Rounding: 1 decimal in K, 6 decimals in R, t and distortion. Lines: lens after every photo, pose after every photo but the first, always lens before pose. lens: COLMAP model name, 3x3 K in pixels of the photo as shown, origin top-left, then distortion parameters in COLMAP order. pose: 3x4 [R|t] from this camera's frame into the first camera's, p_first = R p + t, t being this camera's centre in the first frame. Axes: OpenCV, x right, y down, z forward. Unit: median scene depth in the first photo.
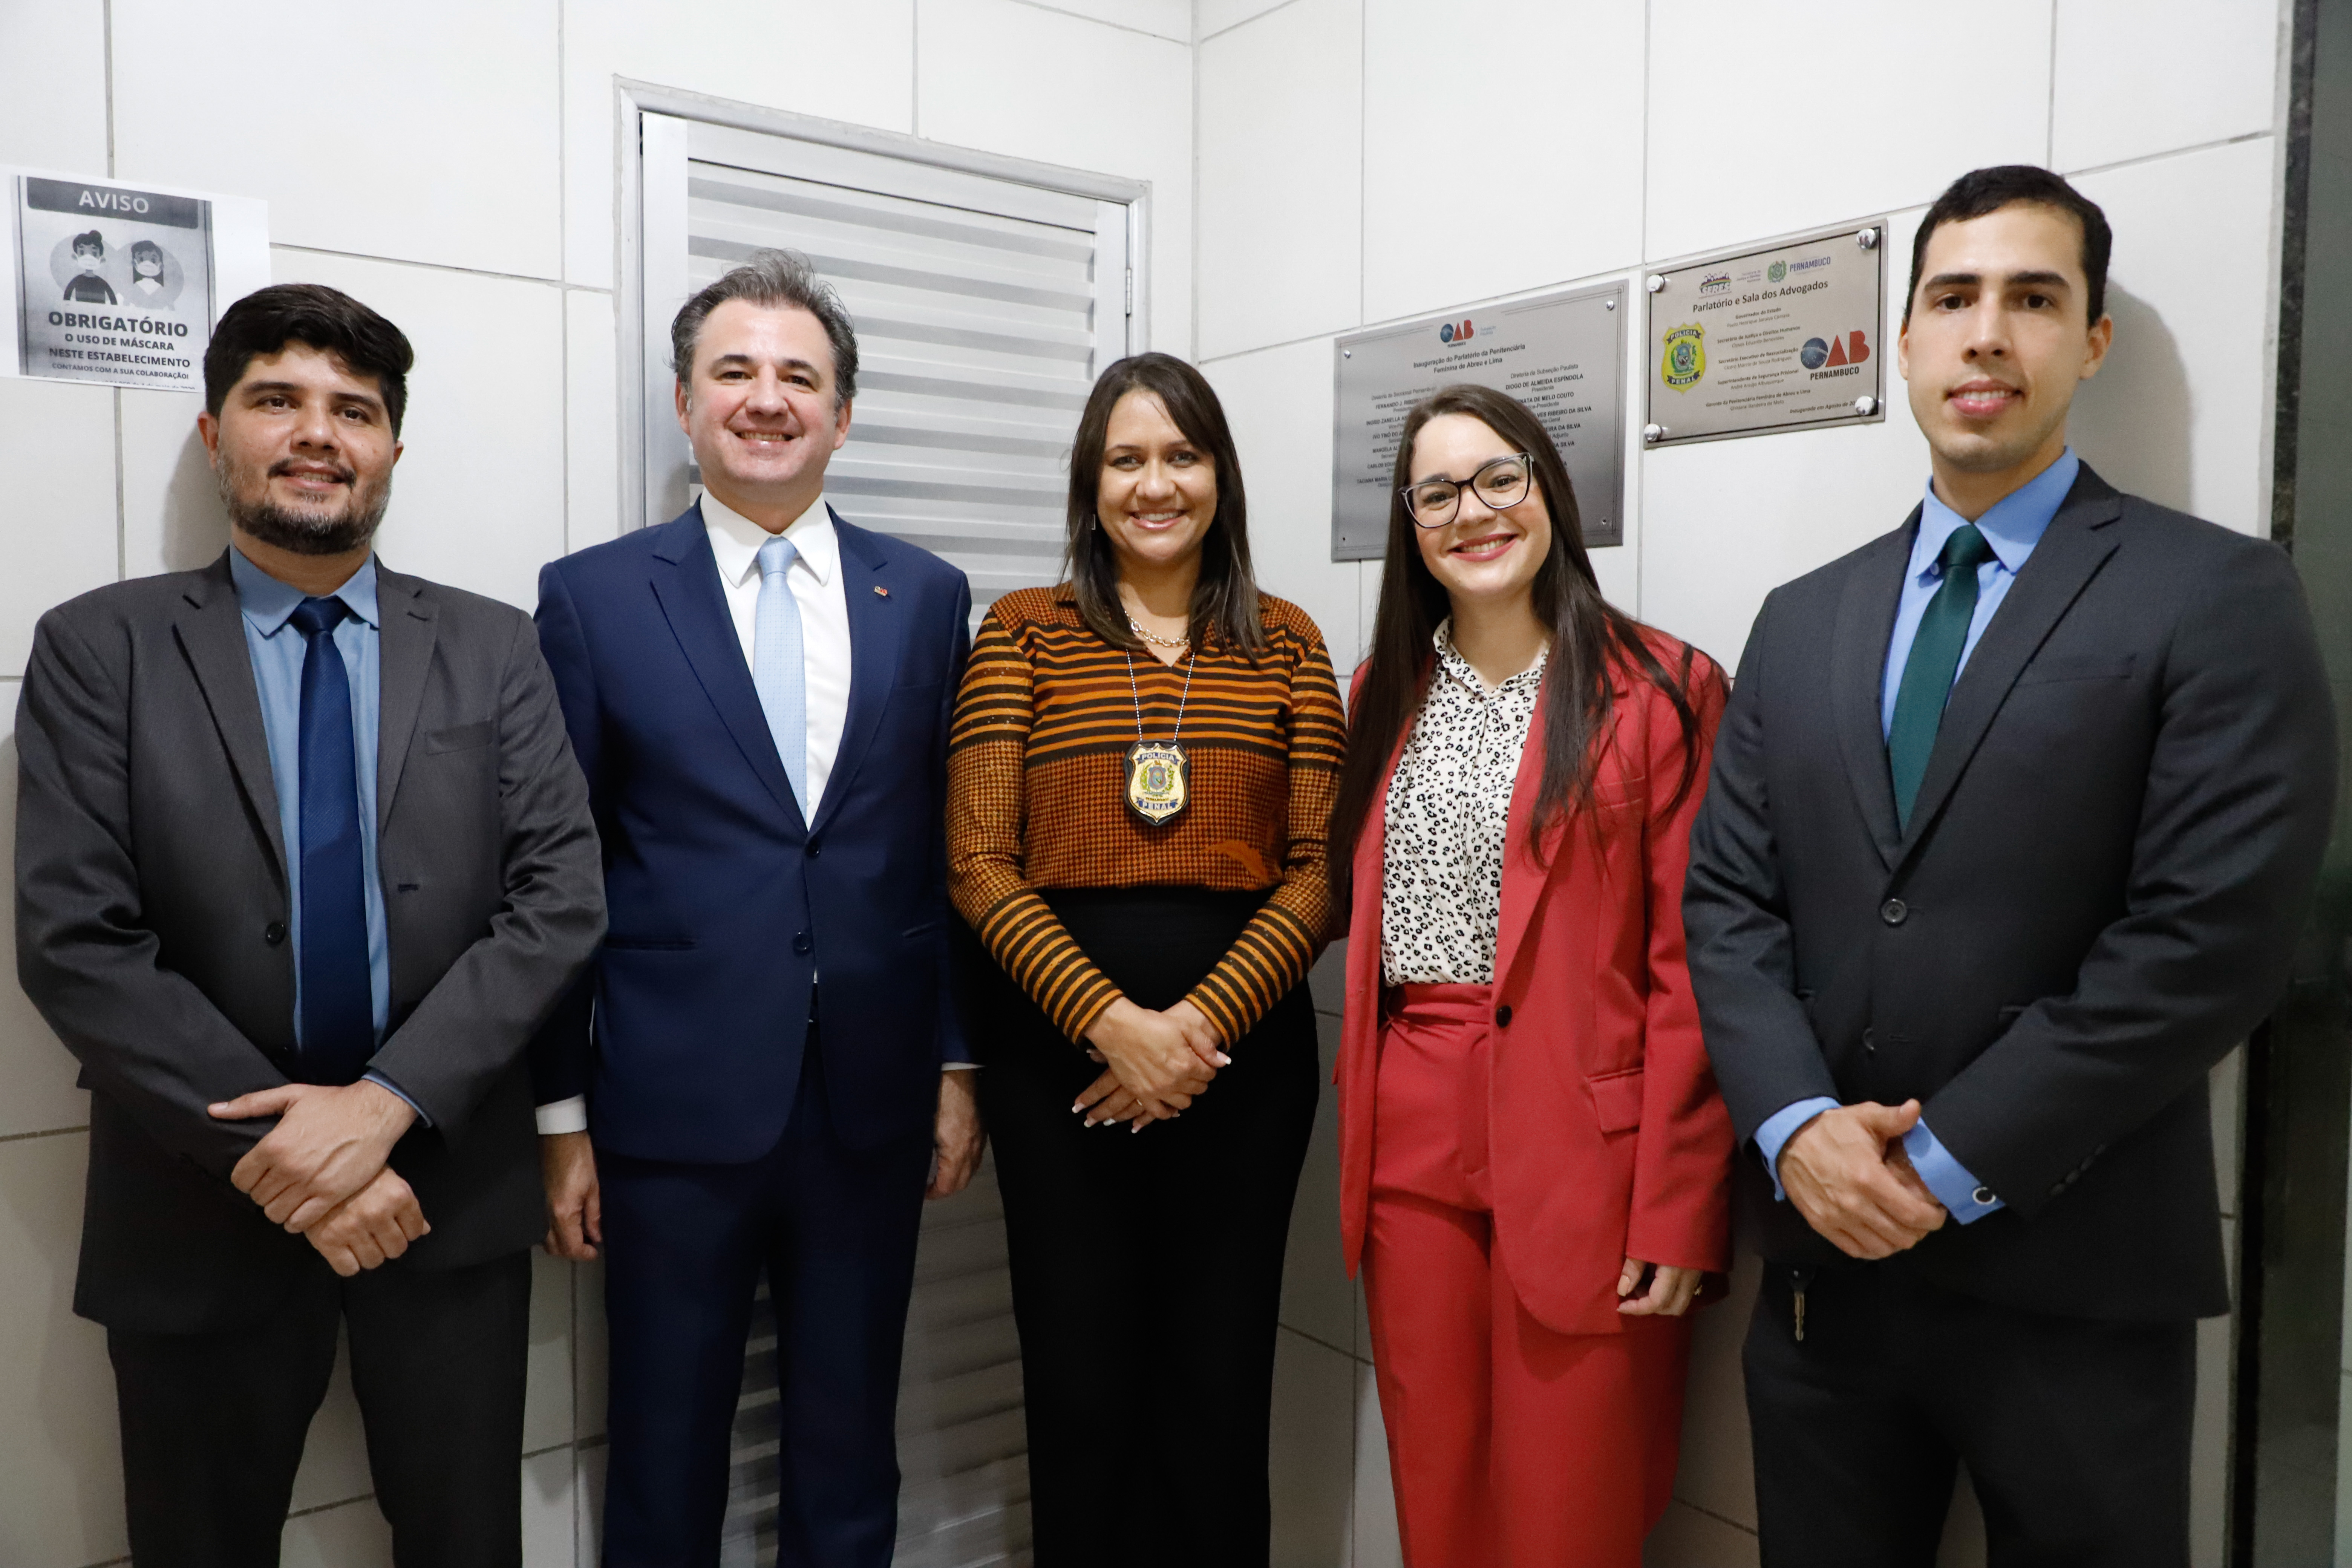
lens RADIAL K [[1946.3, 0, 1172.3], [0, 1946.3, 795.9], [0, 0, 1]] dist [0.056622, -0.026370]
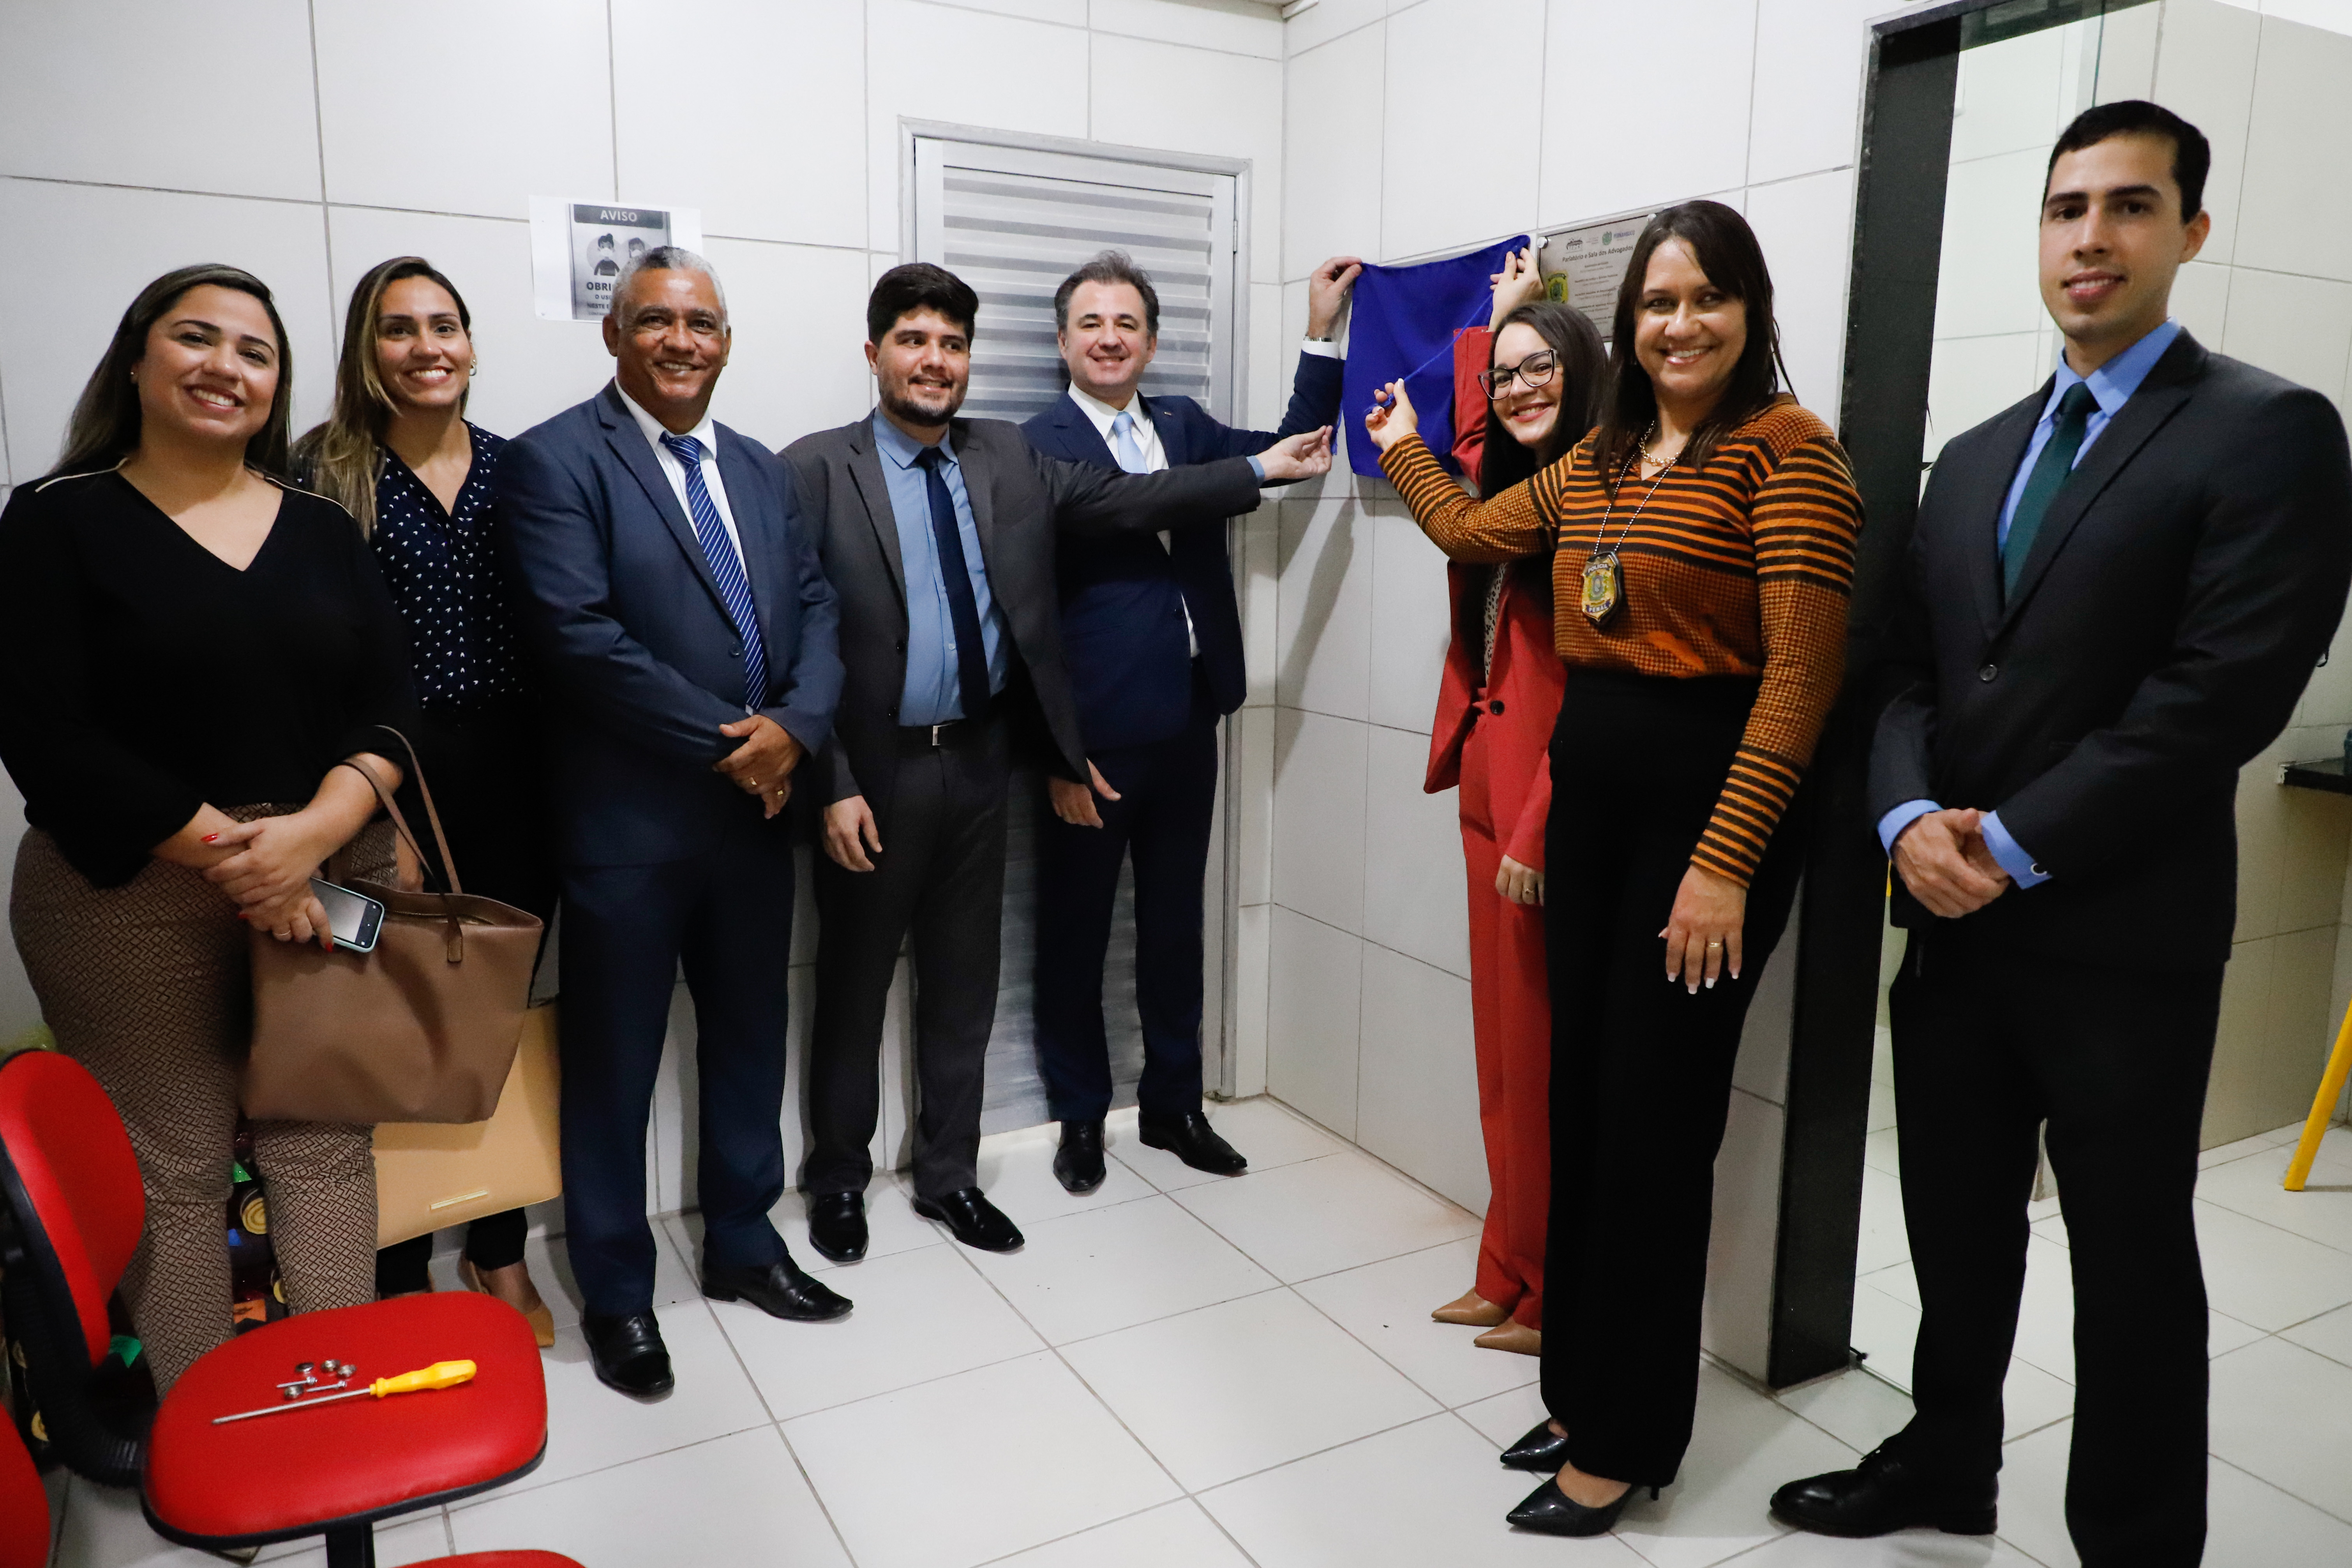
lens RADIAL K [[1605.0, 0, 1178.3], [0, 1605.0, 777.3], [0, 0, 1]] dist [0.042652, -0.008135]
pose [[0.991959, 0.027285, -0.123580, 0.122424], [-0.013744, 0.993933, 0.109128, 0.025354], [0.125808, -0.106552, 0.986316, -0.335949]]
